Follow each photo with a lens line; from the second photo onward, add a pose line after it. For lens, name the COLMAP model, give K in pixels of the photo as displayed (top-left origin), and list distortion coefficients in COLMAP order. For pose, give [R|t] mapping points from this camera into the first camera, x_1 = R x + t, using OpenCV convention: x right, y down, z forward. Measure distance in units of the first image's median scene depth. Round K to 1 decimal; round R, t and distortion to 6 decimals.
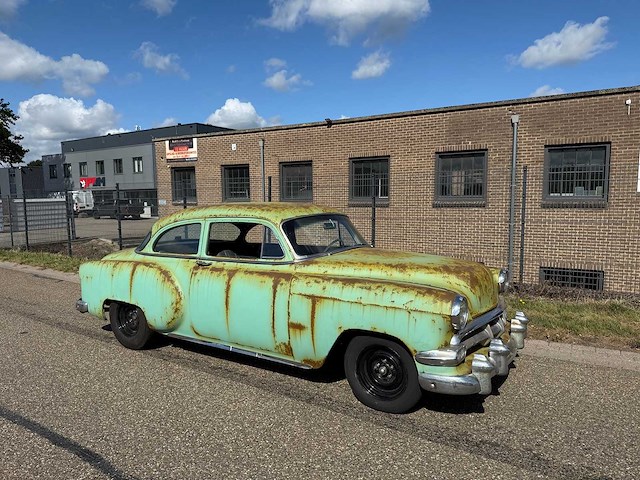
lens RADIAL K [[452.8, 0, 315.5], [0, 452.8, 242.0], [0, 0, 1]] dist [0.023307, -0.033375]
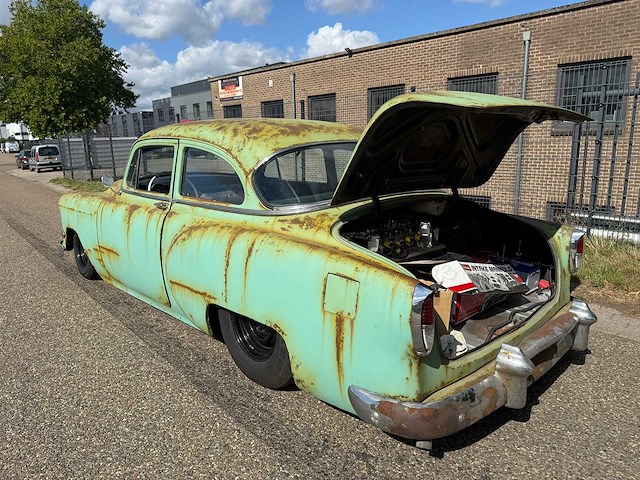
lens RADIAL K [[452.8, 0, 312.3], [0, 452.8, 236.9], [0, 0, 1]] dist [0.023307, -0.033375]
pose [[0.966918, 0.039929, -0.251944, 0.293136], [-0.010345, 0.992999, 0.117671, 0.024242], [0.254878, -0.111172, 0.960561, -0.017464]]
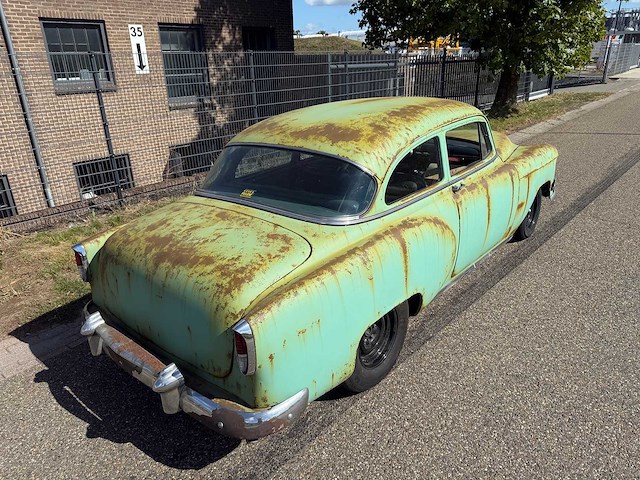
lens RADIAL K [[452.8, 0, 322.4], [0, 452.8, 244.2], [0, 0, 1]] dist [0.023307, -0.033375]
pose [[0.130705, -0.367204, 0.920911, -0.369137], [0.124678, 0.927593, 0.352173, -0.058448], [-0.983550, 0.068786, 0.167024, 0.400900]]
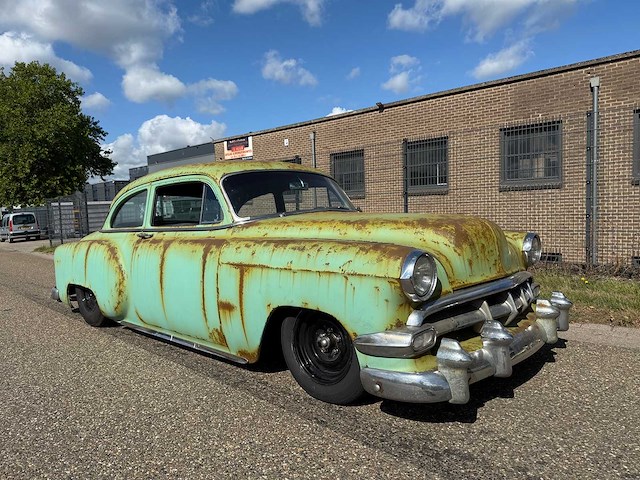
lens RADIAL K [[452.8, 0, 320.9], [0, 452.8, 245.8], [0, 0, 1]] dist [0.023307, -0.033375]
pose [[0.985788, -0.024501, -0.166197, 0.074450], [0.024074, 0.999700, -0.004588, 0.028273], [0.166259, 0.000521, 0.986082, 0.085360]]
